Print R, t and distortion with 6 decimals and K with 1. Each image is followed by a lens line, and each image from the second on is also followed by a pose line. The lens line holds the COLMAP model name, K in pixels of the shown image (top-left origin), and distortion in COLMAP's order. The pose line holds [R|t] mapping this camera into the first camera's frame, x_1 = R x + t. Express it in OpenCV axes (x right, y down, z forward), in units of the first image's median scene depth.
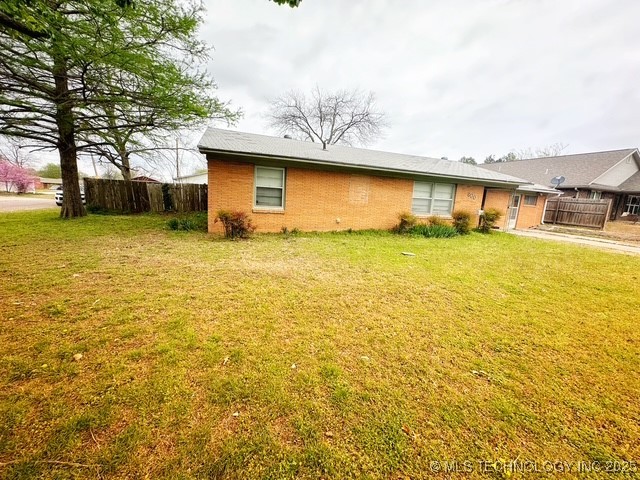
lens RADIAL K [[255.7, 0, 320.0], [0, 255.7, 238.3], [0, 0, 1]] dist [-0.002053, 0.000256]
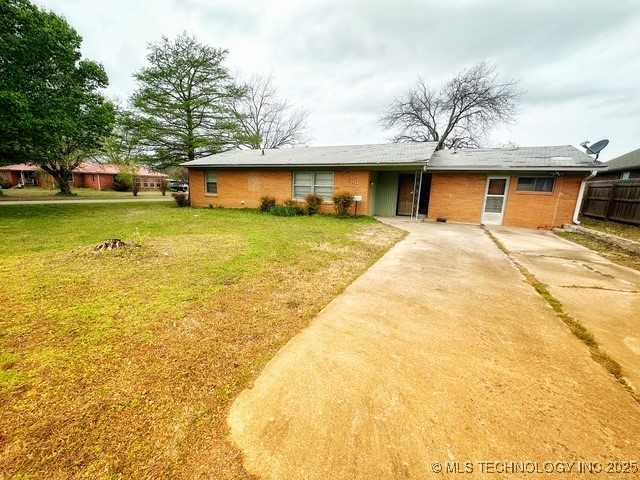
lens RADIAL K [[255.7, 0, 319.6], [0, 255.7, 241.4], [0, 0, 1]] dist [-0.002053, 0.000256]
pose [[0.717527, 0.105485, -0.688497, 1.434636], [-0.109408, 0.993264, 0.038157, 0.054143], [0.687885, 0.047949, 0.724235, 0.214460]]
